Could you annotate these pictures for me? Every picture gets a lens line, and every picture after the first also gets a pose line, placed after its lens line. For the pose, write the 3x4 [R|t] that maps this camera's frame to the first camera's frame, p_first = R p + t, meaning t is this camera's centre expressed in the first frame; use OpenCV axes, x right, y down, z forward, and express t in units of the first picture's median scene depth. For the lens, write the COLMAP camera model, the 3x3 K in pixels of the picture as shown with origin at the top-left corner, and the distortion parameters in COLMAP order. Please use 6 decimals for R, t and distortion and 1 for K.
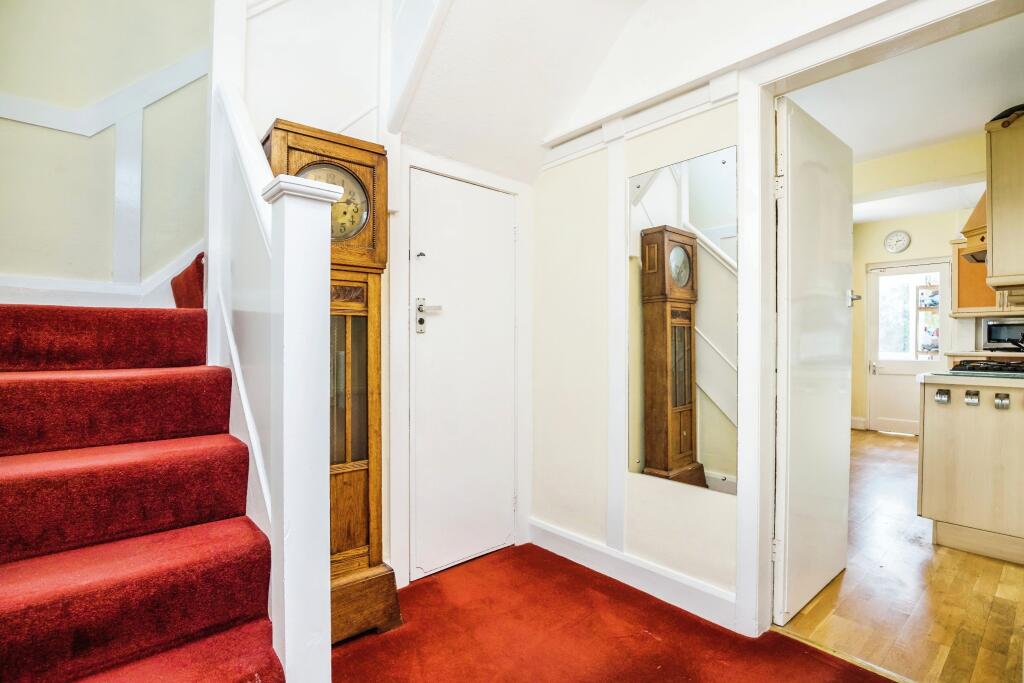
lens RADIAL K [[487.4, 0, 512.4], [0, 487.4, 346.1], [0, 0, 1]] dist [-0.017055, 0.000484]
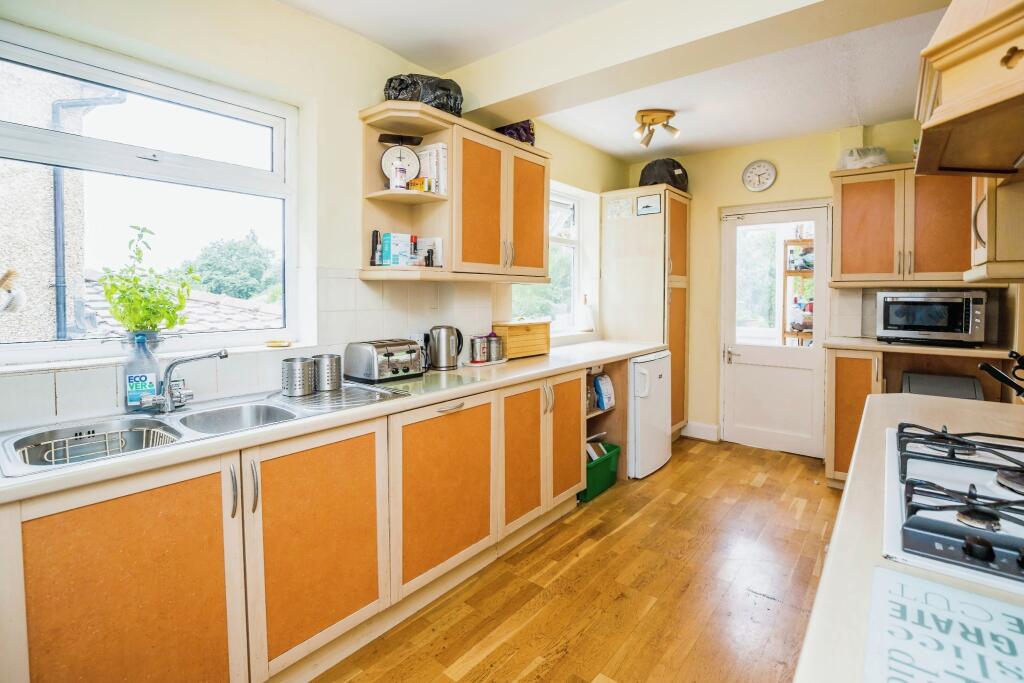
lens RADIAL K [[487.4, 0, 493.9], [0, 487.4, 305.8], [0, 0, 1]] dist [-0.017055, 0.000484]
pose [[0.986943, -0.008093, 0.160868, 0.305562], [0.004977, 0.999792, 0.019762, -0.045133], [-0.160994, -0.018703, 0.986778, 0.368405]]
